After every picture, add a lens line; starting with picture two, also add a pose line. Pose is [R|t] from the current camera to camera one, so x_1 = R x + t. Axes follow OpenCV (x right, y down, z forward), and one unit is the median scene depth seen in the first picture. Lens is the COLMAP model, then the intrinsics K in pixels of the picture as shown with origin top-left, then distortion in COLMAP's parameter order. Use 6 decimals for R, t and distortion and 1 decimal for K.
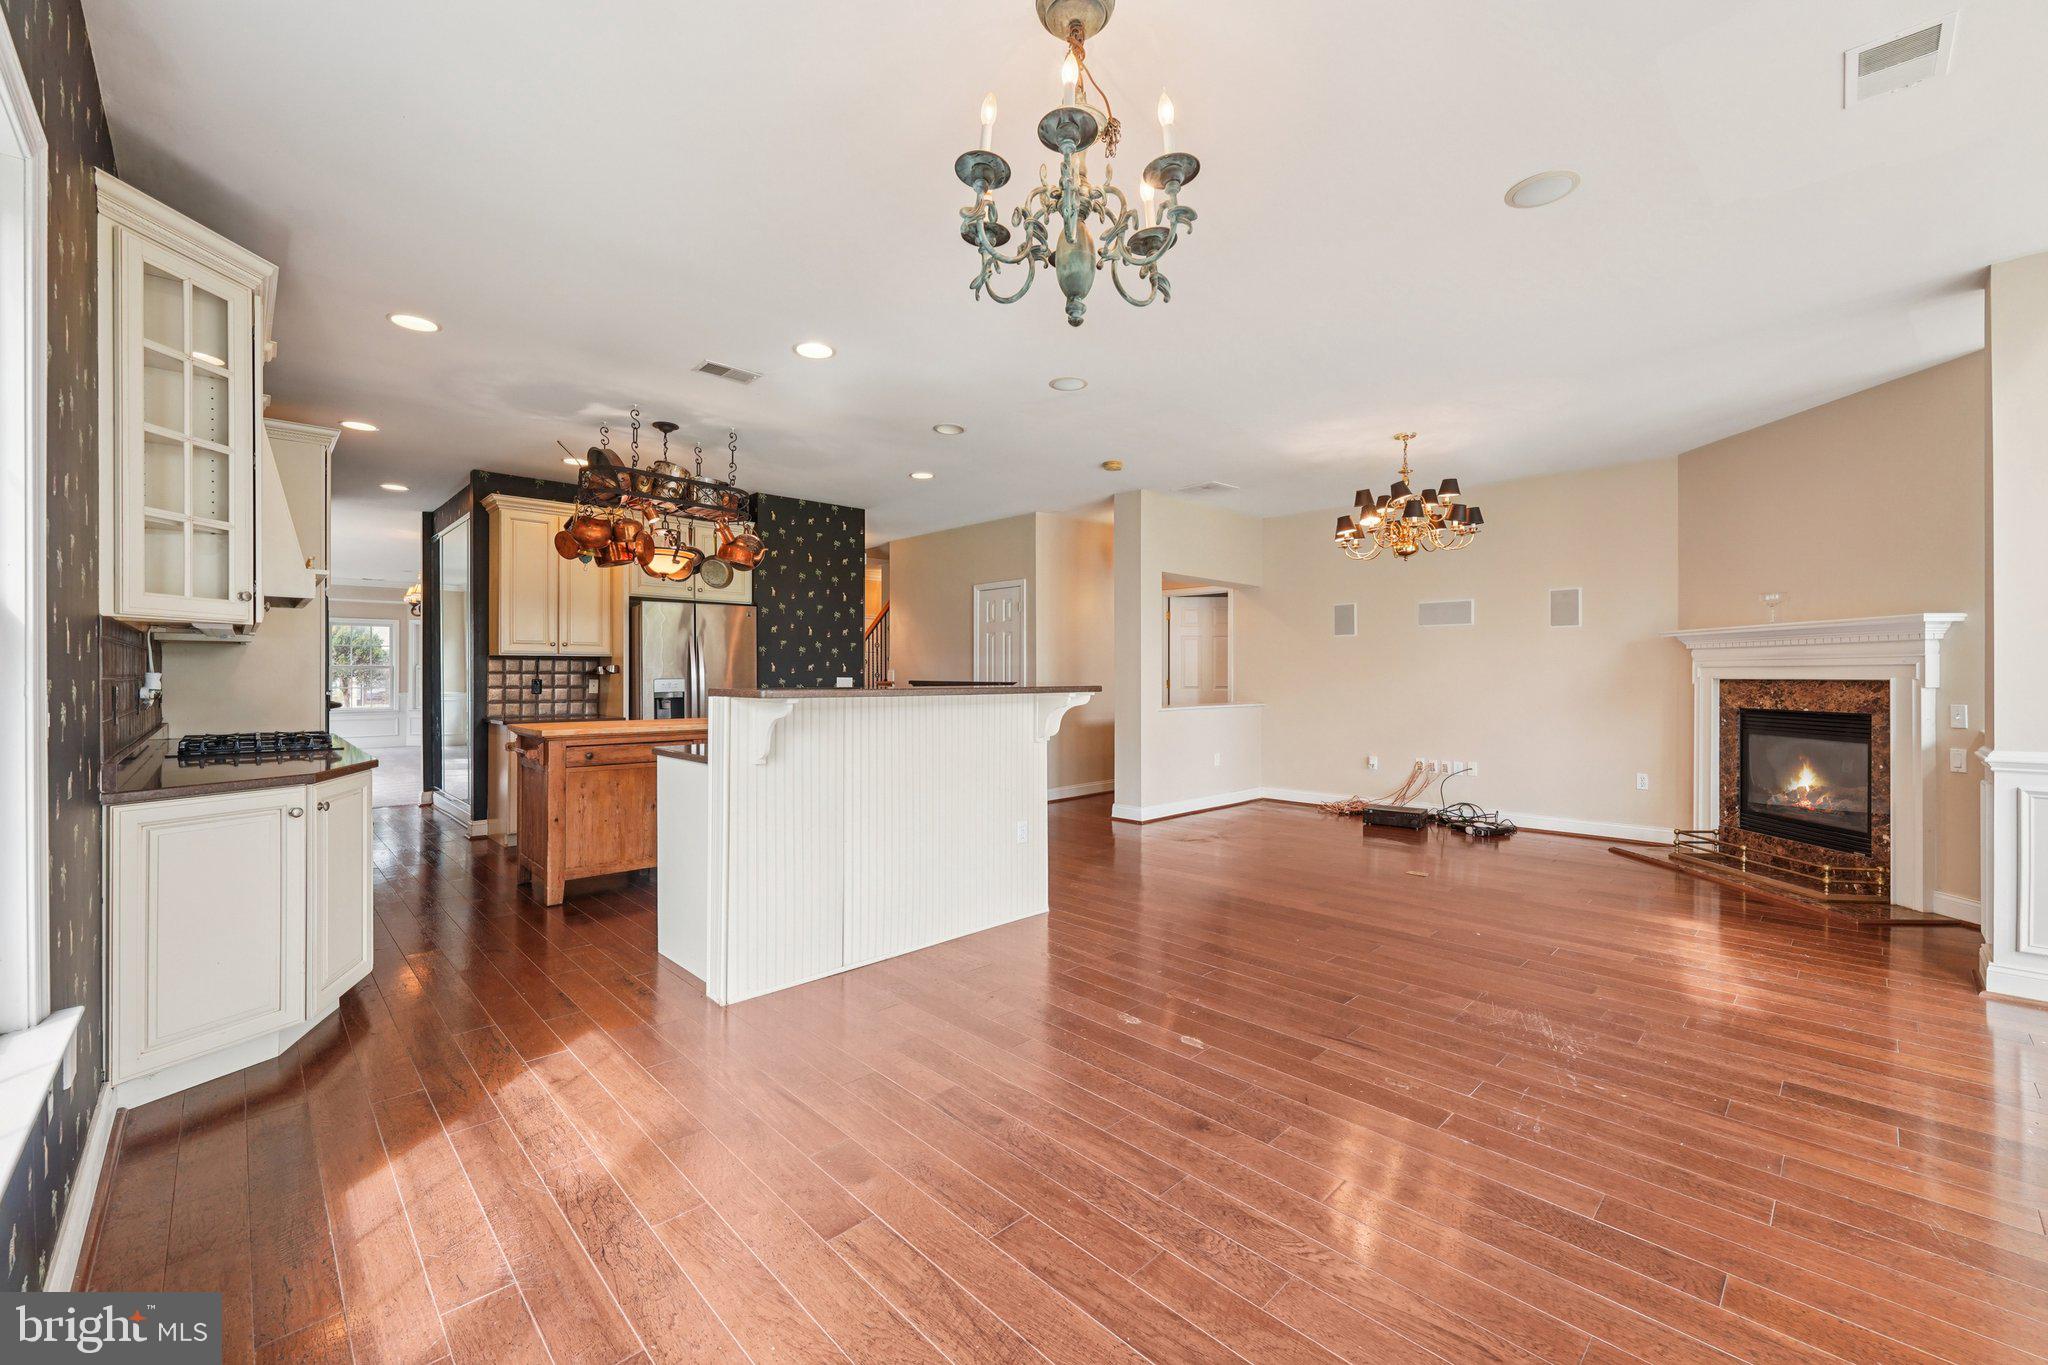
lens RADIAL K [[822.8, 0, 1017.1], [0, 822.8, 676.7], [0, 0, 1]] dist [-0.002071, -0.000412]
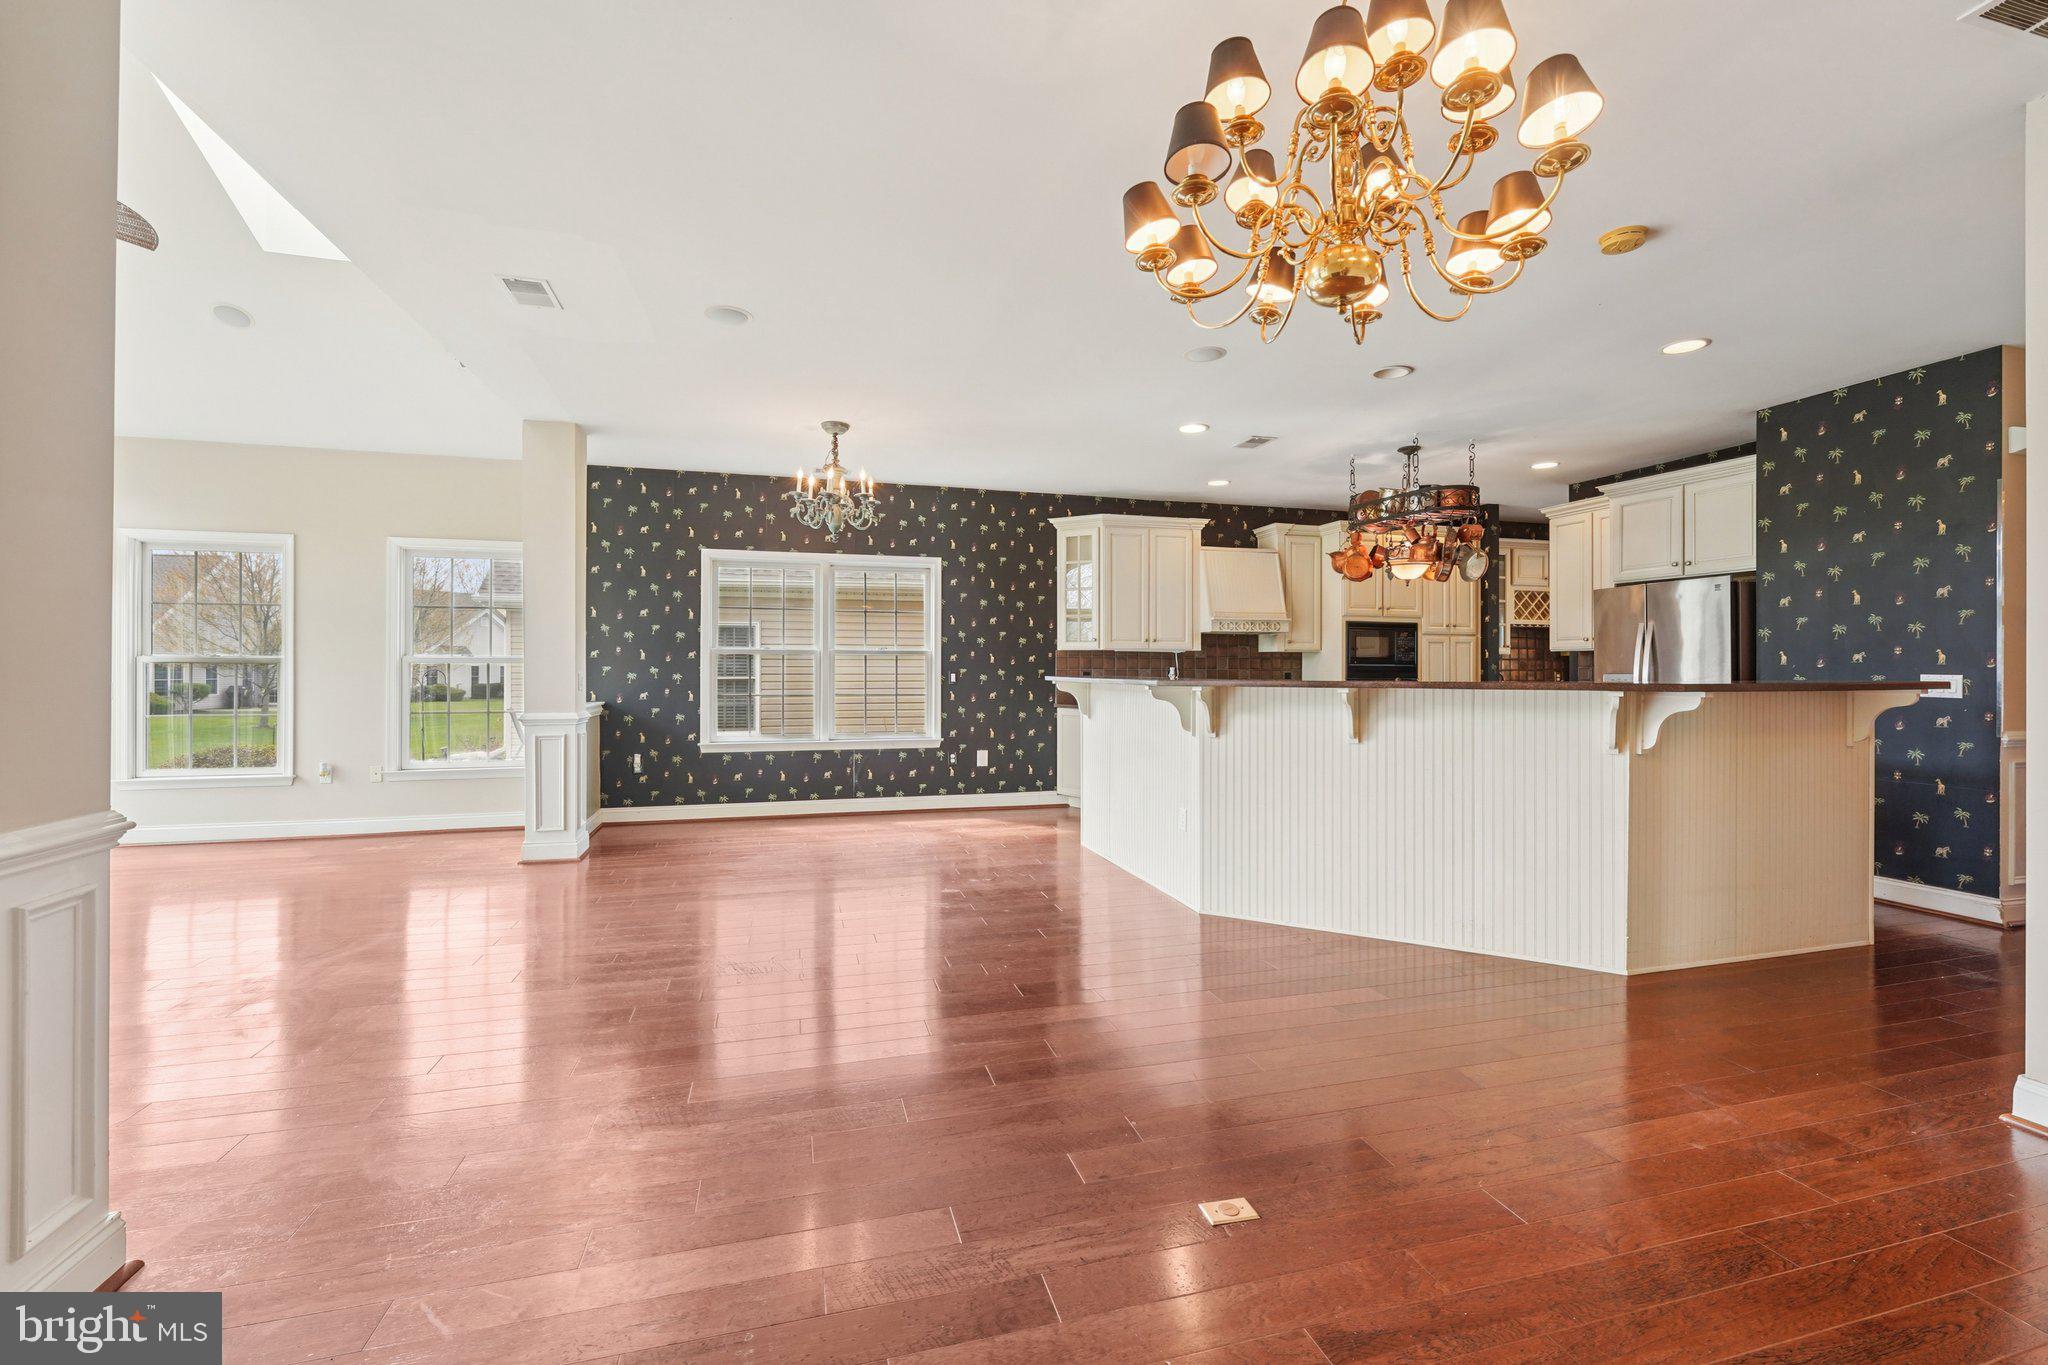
lens RADIAL K [[849.0, 0, 1024.2], [0, 849.0, 666.6], [0, 0, 1]] dist [-0.001270, -0.000068]
pose [[-0.472814, -0.002285, -0.881159, 0.697749], [-0.003544, 0.999993, -0.000692, -0.002186], [0.881155, 0.002796, -0.472819, 0.887093]]
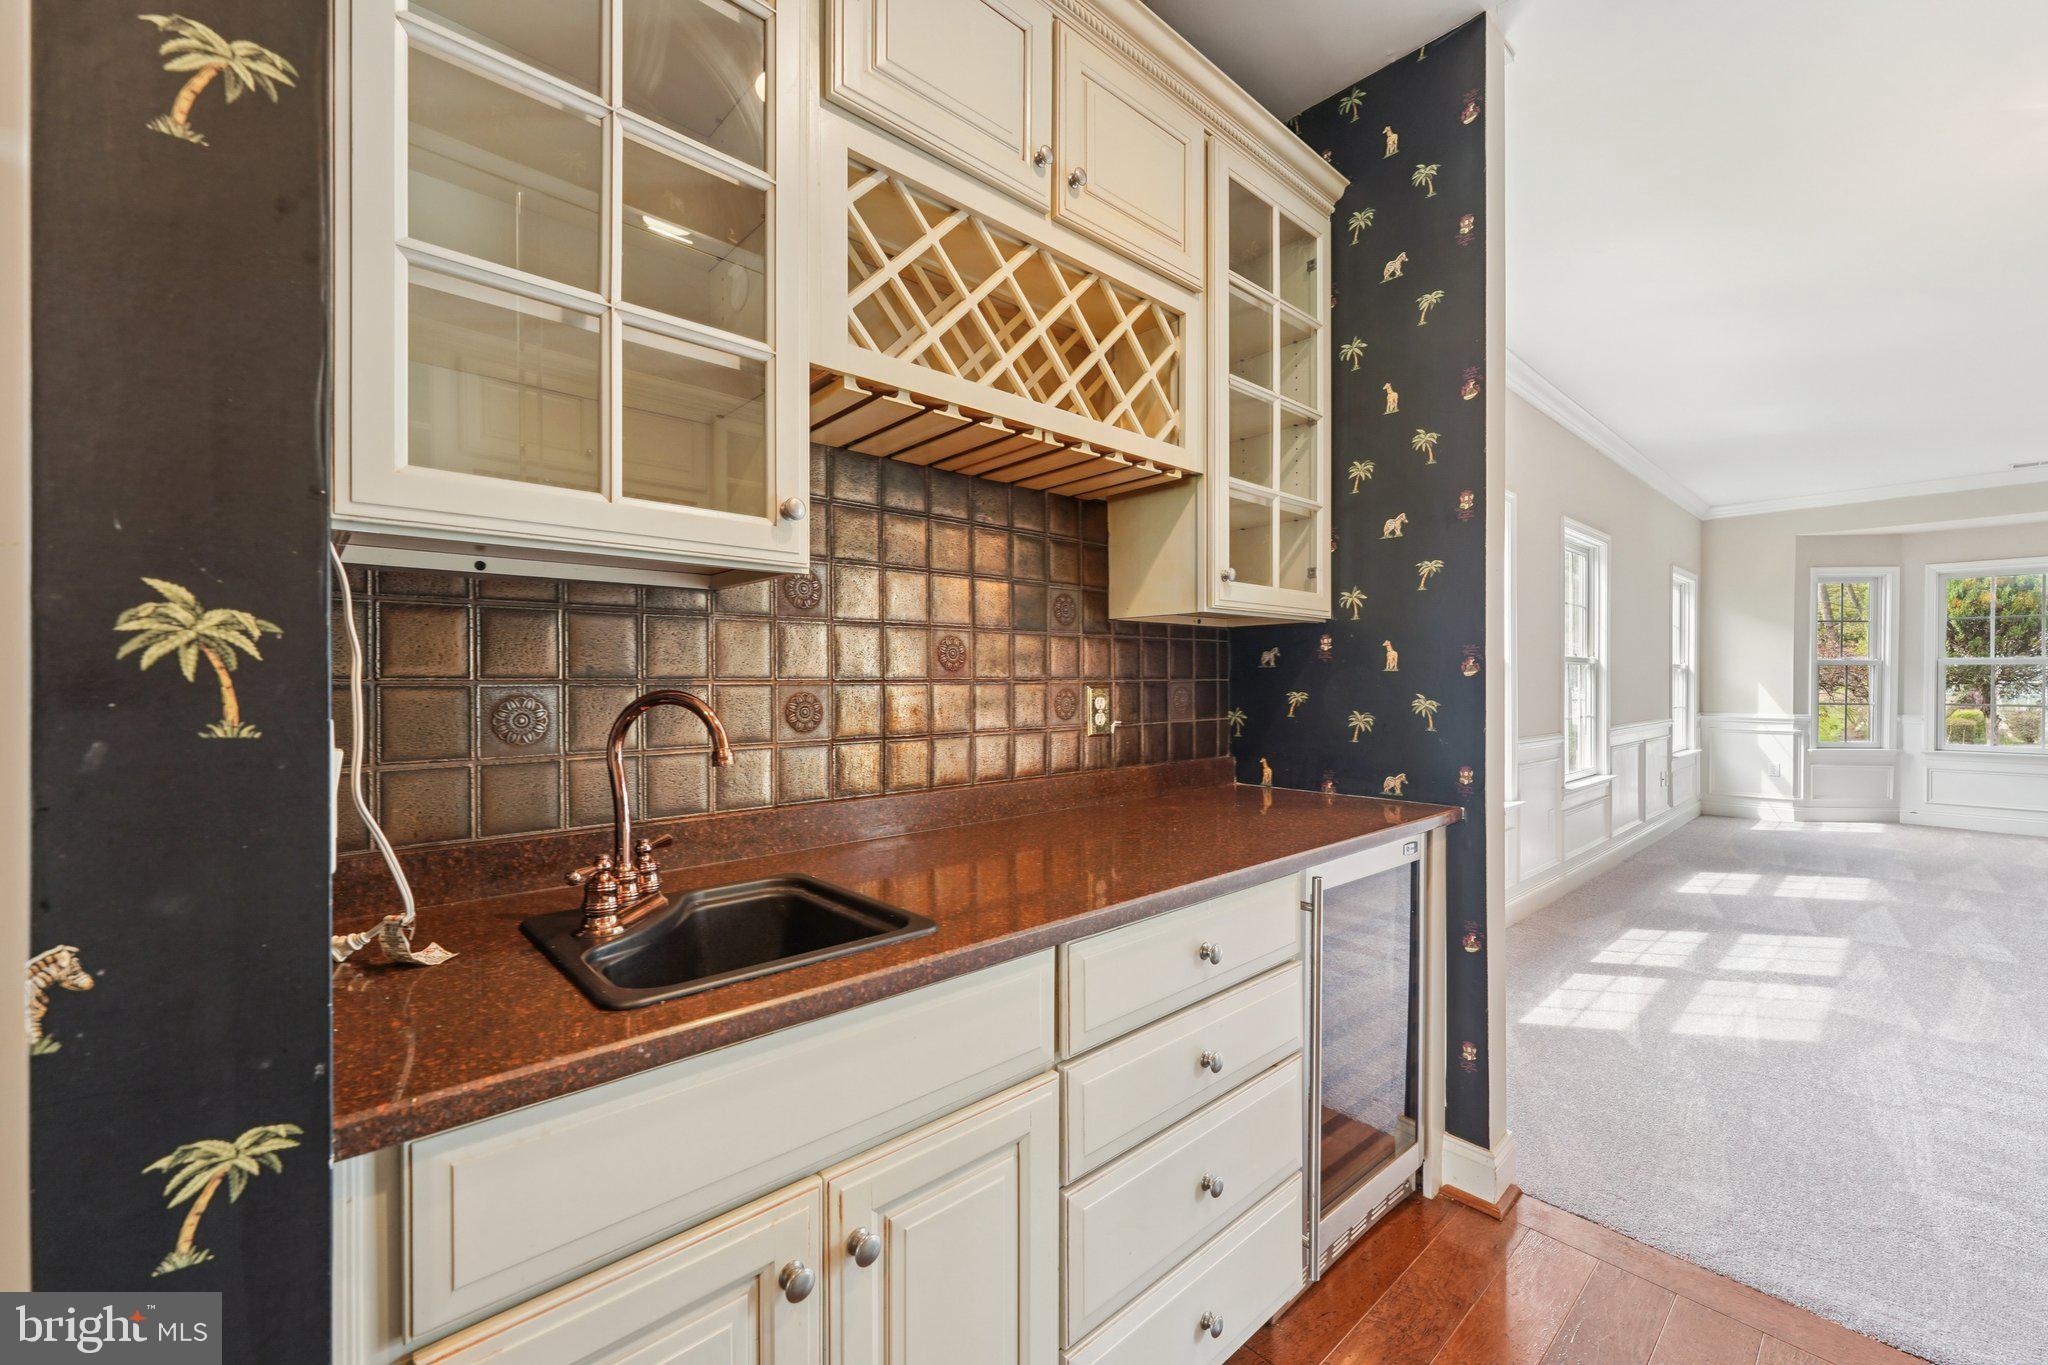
lens RADIAL K [[836.5, 0, 1026.8], [0, 836.5, 670.7], [0, 0, 1]] dist [-0.002401, -0.000325]
pose [[-0.025112, -0.003903, -0.999677, -0.678496], [-0.000447, 0.999992, -0.003893, -0.002597], [0.999685, 0.000349, -0.025113, 0.984435]]
